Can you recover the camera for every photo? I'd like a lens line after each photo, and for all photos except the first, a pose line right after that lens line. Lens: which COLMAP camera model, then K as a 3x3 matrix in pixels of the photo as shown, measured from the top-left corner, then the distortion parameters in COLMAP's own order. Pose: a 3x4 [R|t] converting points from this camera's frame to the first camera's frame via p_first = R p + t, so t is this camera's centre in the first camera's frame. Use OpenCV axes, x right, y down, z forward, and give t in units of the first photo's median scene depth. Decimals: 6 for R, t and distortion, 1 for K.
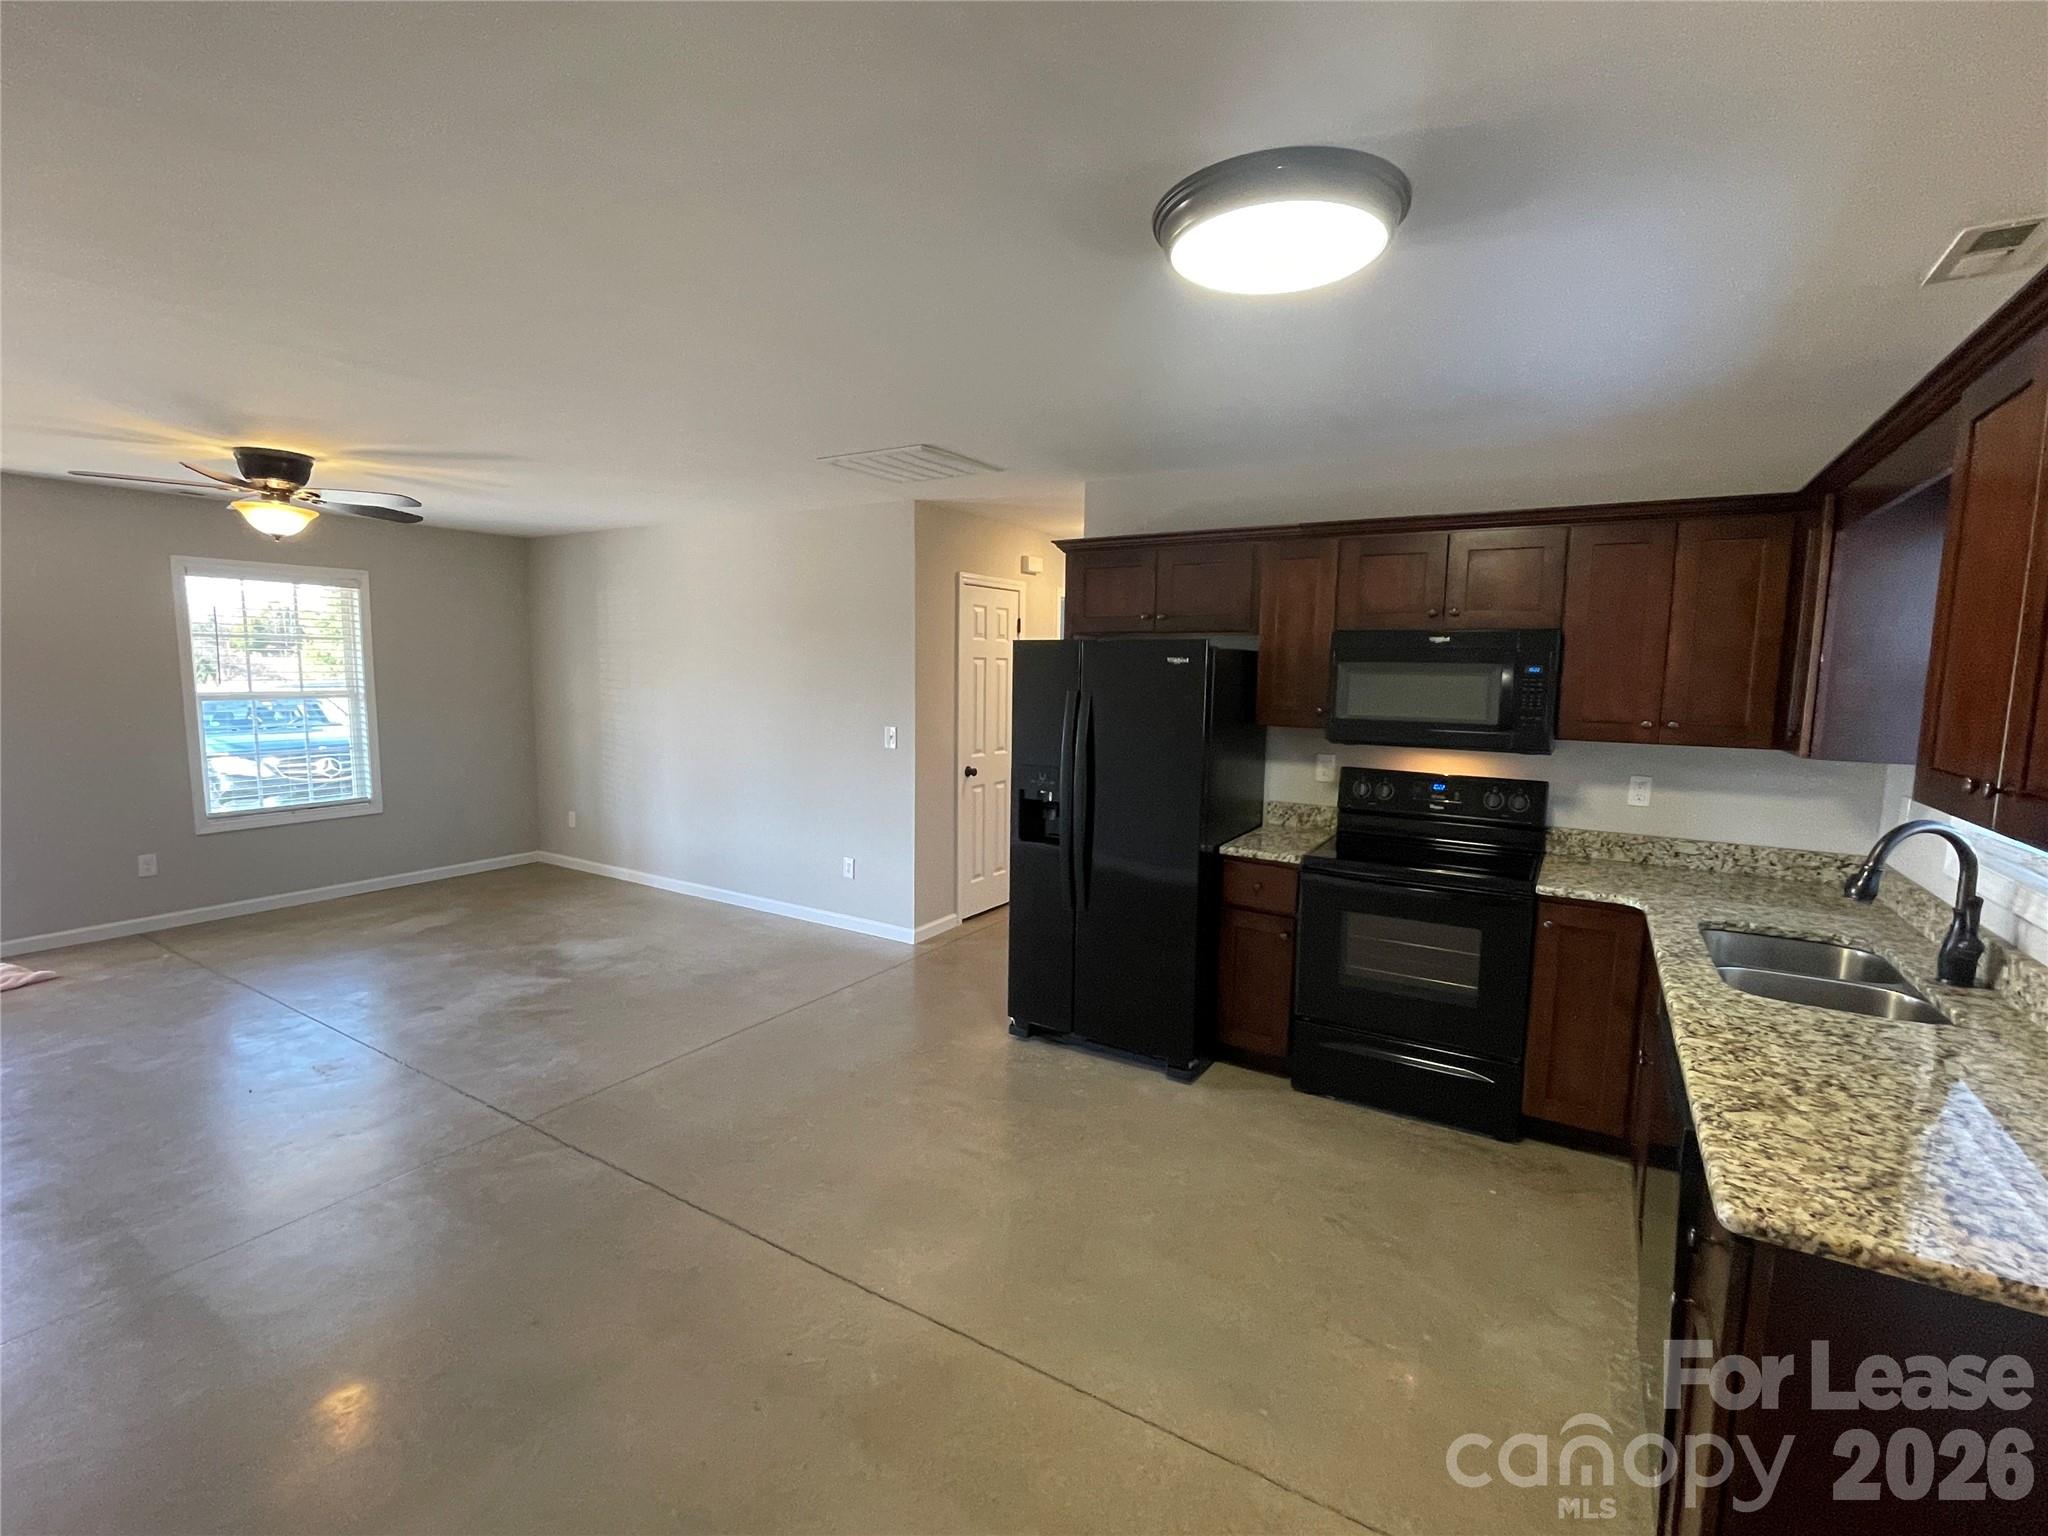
lens RADIAL K [[918.3, 0, 1016.0], [0, 918.3, 772.5], [0, 0, 1]] dist [0.000309, -0.000928]
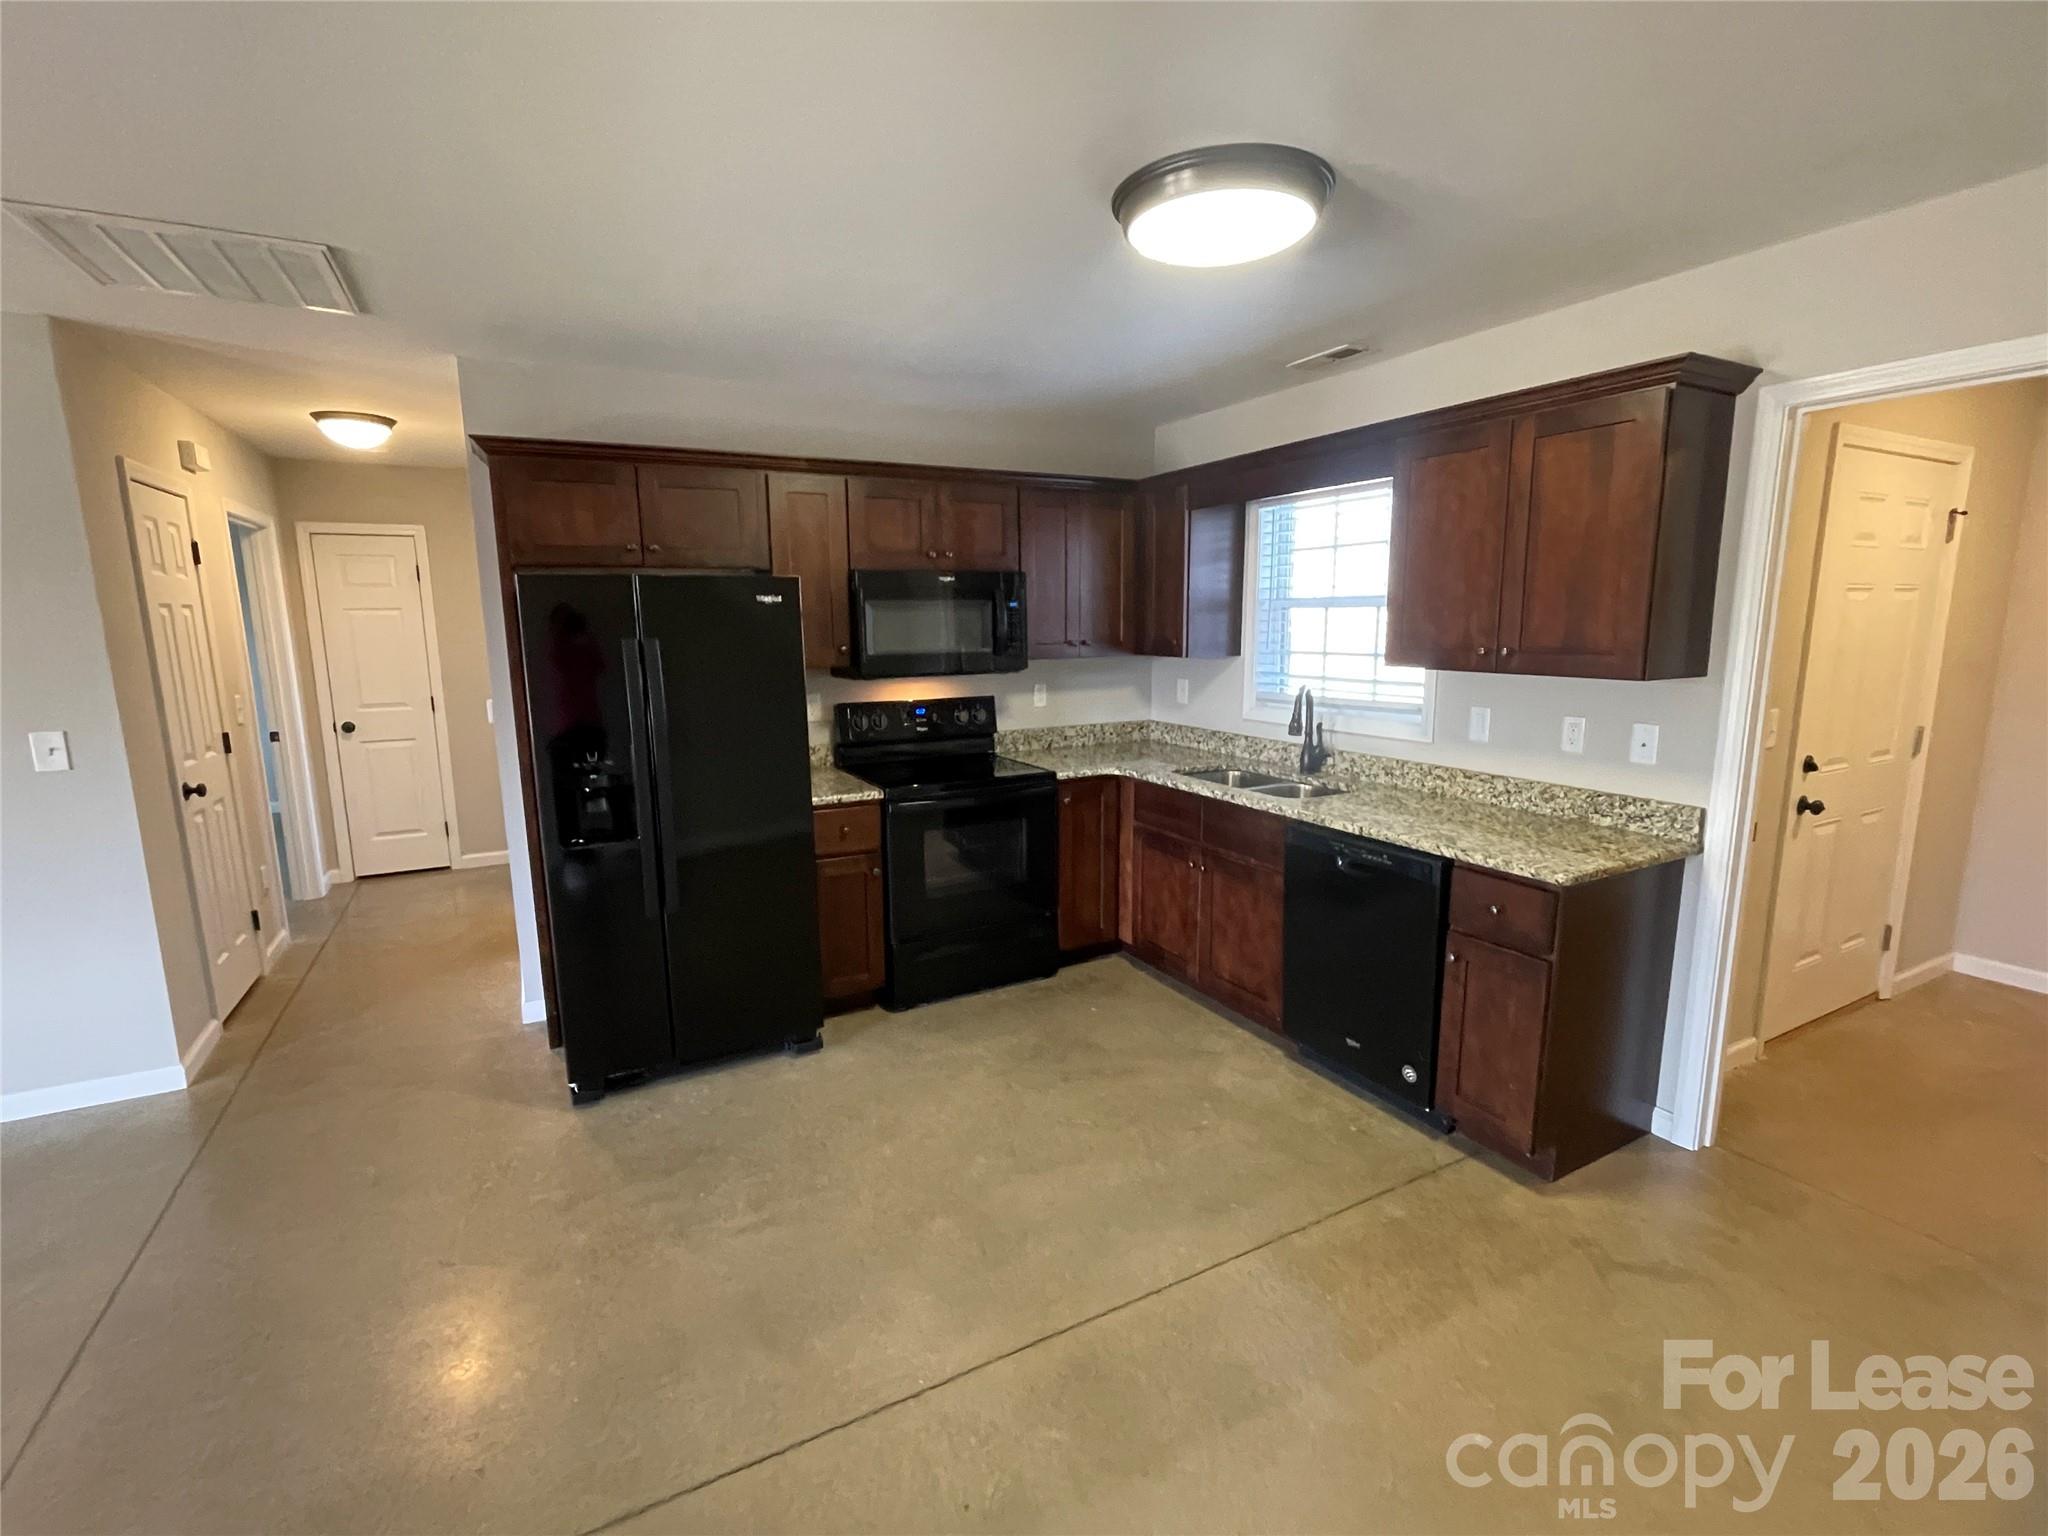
lens RADIAL K [[918.3, 0, 1016.8], [0, 918.3, 768.0], [0, 0, 1]] dist [0.000309, -0.000928]
pose [[0.503356, -0.163787, 0.848414, -0.459364], [0.118373, 0.985685, 0.120057, -0.037488], [-0.855933, 0.039998, 0.515538, 0.325248]]
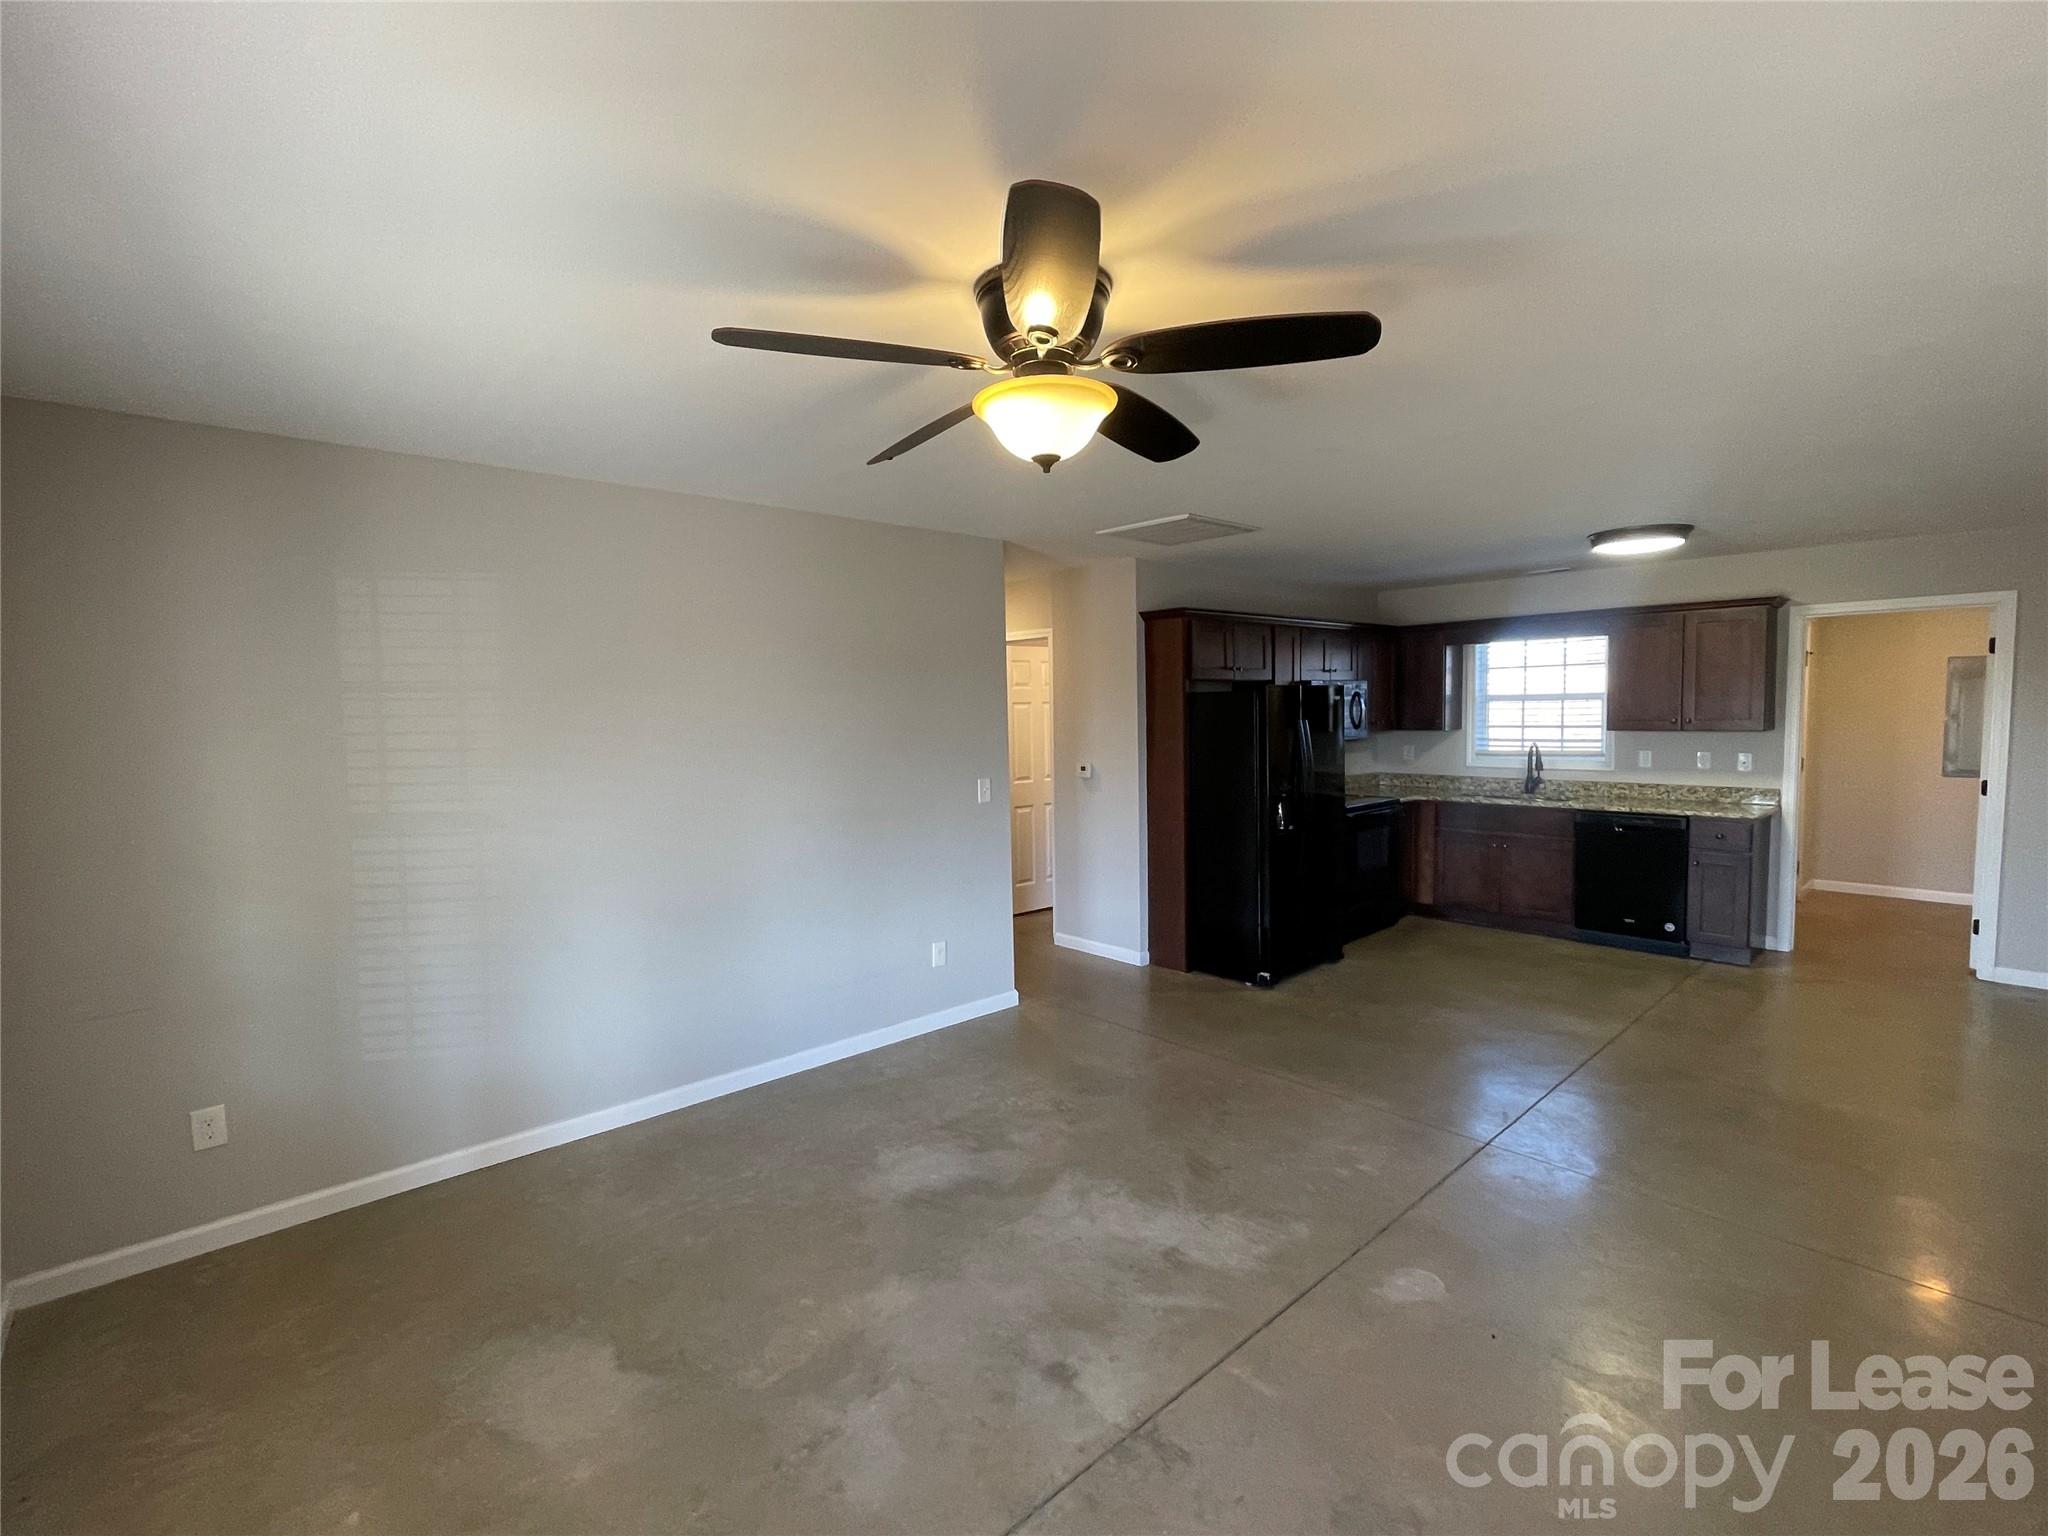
lens RADIAL K [[918.3, 0, 1019.3], [0, 918.3, 767.1], [0, 0, 1]] dist [0.000309, -0.000928]
pose [[0.278690, -0.082750, 0.956810, -1.466931], [0.135685, 0.989680, 0.046072, -0.145193], [-0.950748, 0.116984, 0.287042, 1.030676]]
